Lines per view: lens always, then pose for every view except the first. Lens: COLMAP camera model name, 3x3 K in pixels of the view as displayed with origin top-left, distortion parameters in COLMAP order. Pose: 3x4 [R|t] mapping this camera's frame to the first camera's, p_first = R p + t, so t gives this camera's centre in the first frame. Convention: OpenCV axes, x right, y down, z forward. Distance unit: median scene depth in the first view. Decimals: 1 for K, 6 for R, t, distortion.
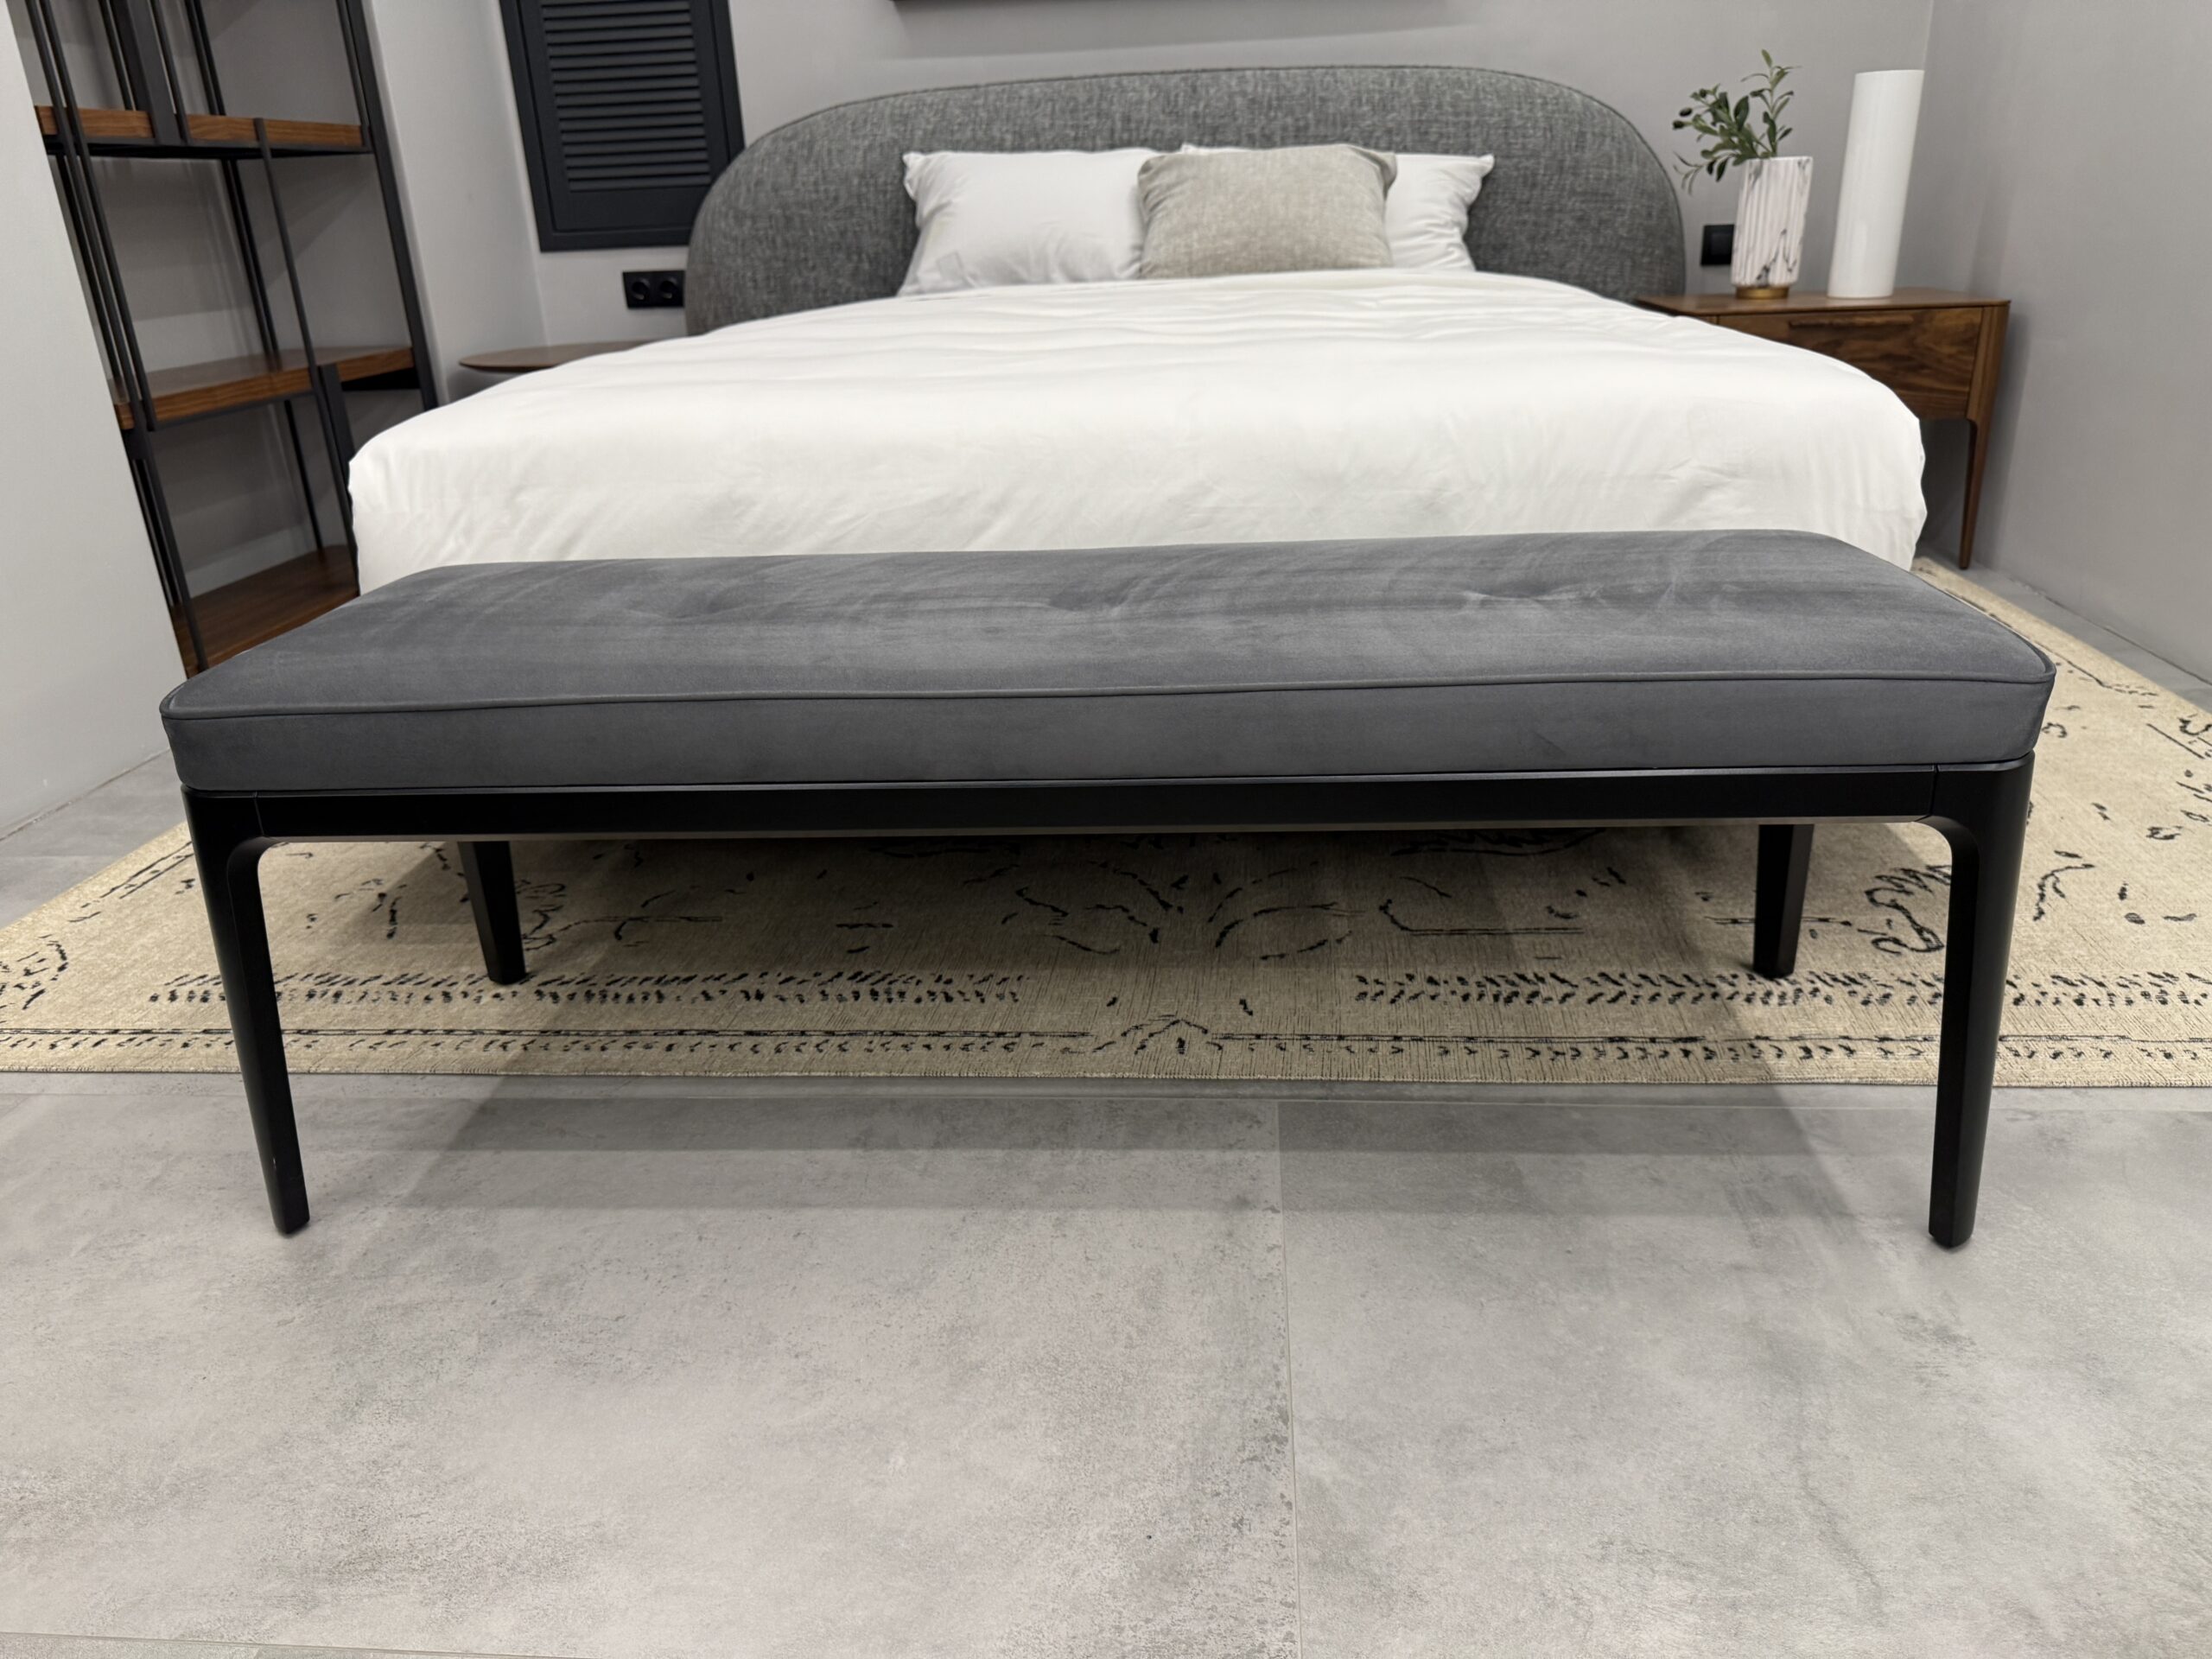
lens RADIAL K [[1575.1, 0, 1097.4], [0, 1575.1, 827.9], [0, 0, 1]] dist [0.014797, -0.015901]
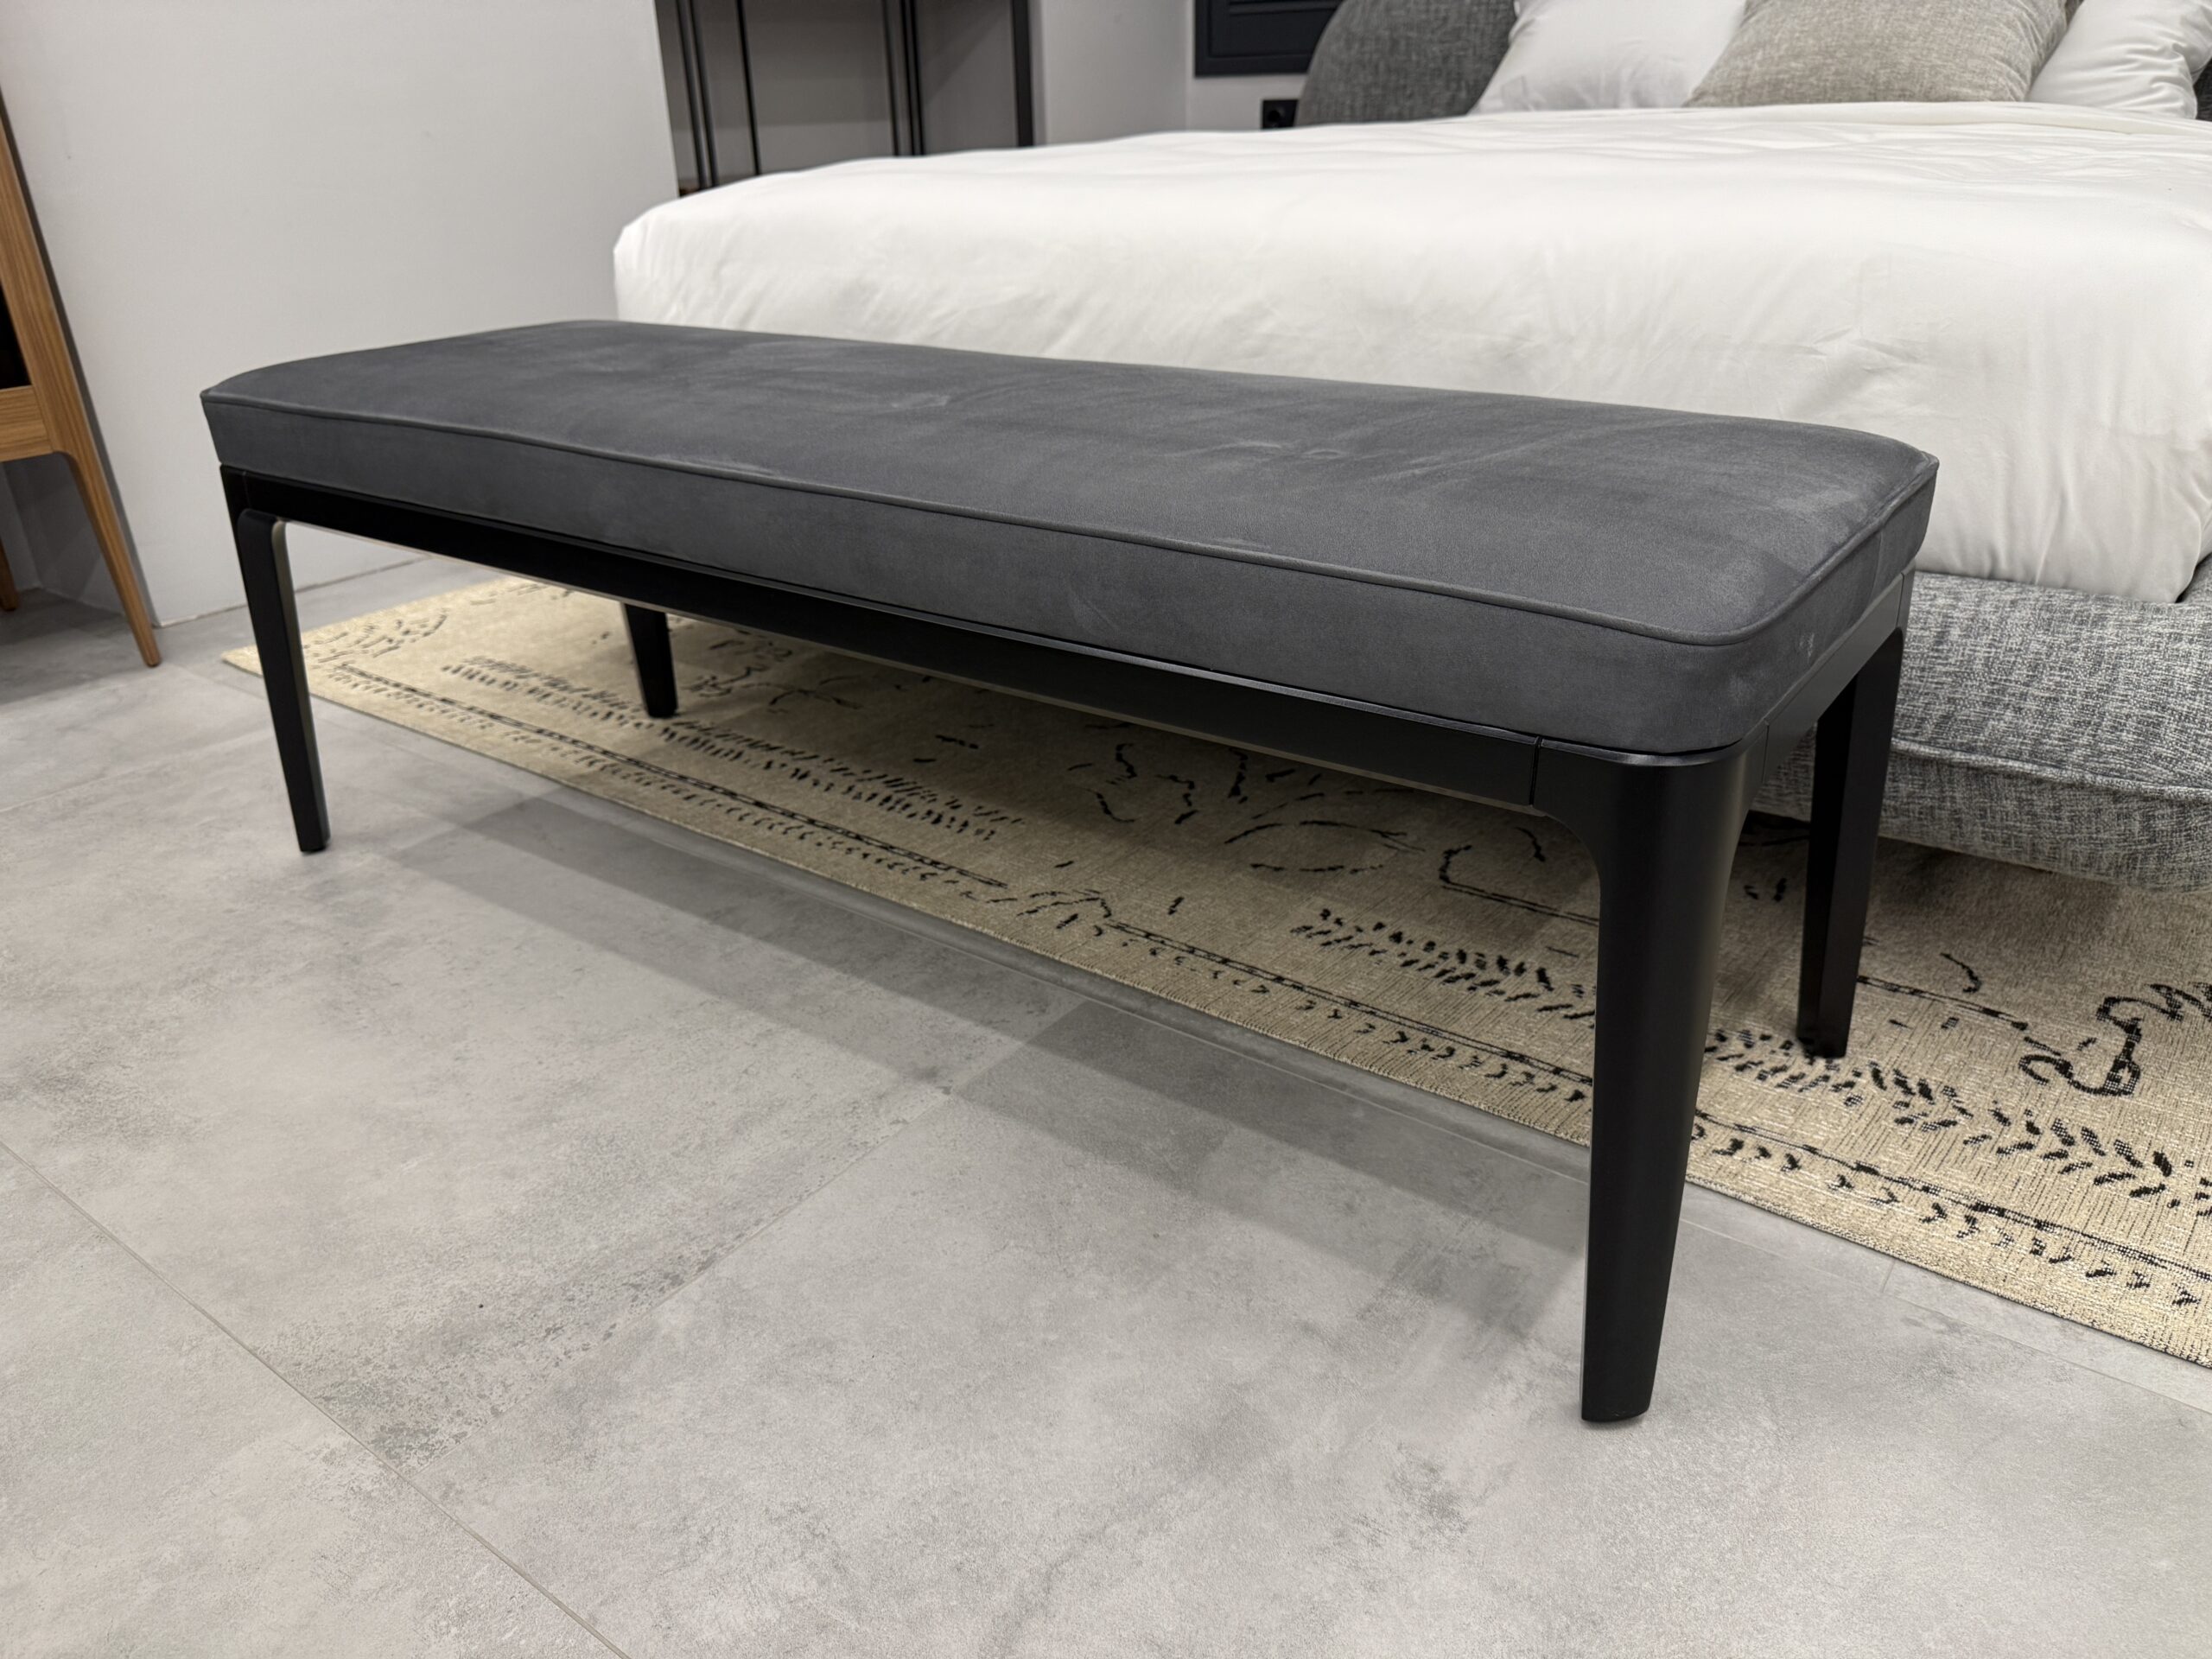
lens RADIAL K [[1575.1, 0, 1097.0], [0, 1575.1, 842.4], [0, 0, 1]] dist [0.014797, -0.015901]
pose [[0.850725, 0.245822, -0.464584, 0.468226], [-0.207429, 0.969170, 0.132975, -0.030464], [0.482950, -0.016757, 0.875488, 0.197234]]
